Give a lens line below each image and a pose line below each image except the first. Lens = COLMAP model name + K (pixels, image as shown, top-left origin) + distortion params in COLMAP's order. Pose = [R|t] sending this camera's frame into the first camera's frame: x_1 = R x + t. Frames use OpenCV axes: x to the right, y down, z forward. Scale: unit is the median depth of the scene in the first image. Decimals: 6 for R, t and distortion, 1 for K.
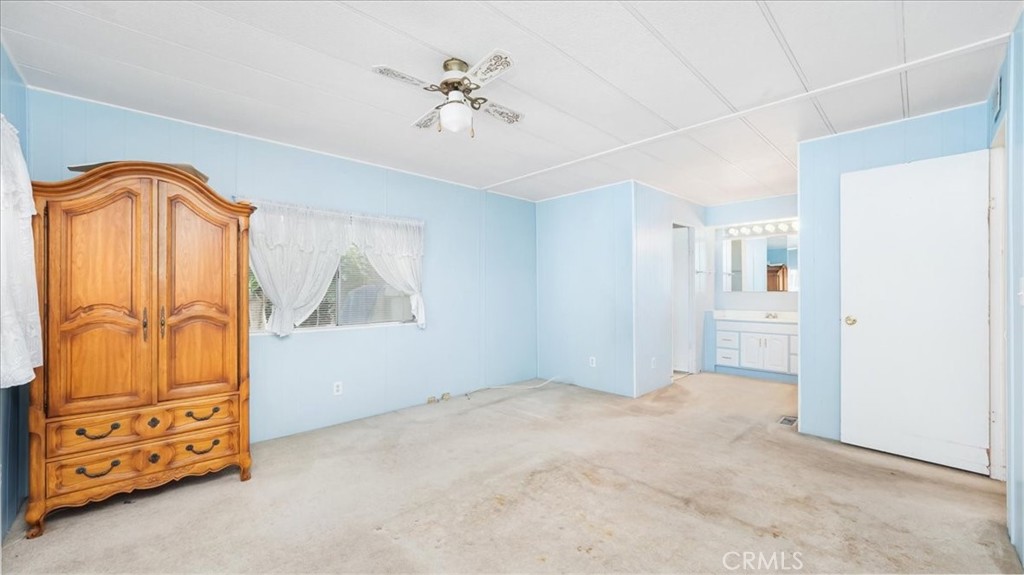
lens RADIAL K [[395.3, 0, 502.3], [0, 395.3, 289.3], [0, 0, 1]] dist [0.001577, -0.000343]
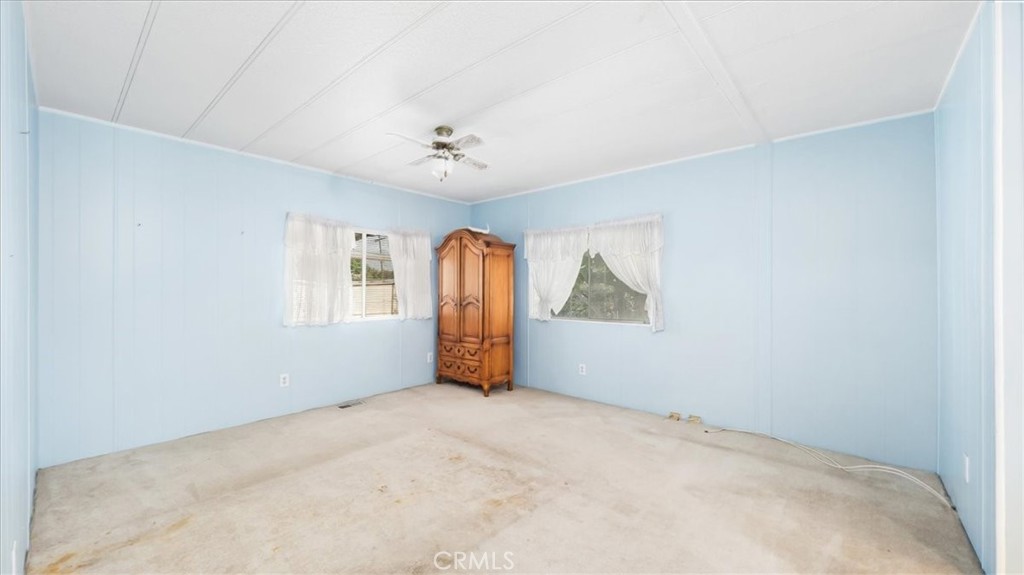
lens RADIAL K [[395.3, 0, 506.0], [0, 395.3, 286.2], [0, 0, 1]] dist [0.001577, -0.000343]
pose [[0.082682, -0.005107, -0.996563, 1.167273], [0.002237, 0.999985, -0.004939, -0.003565], [0.996573, -0.001821, 0.082692, 0.977683]]
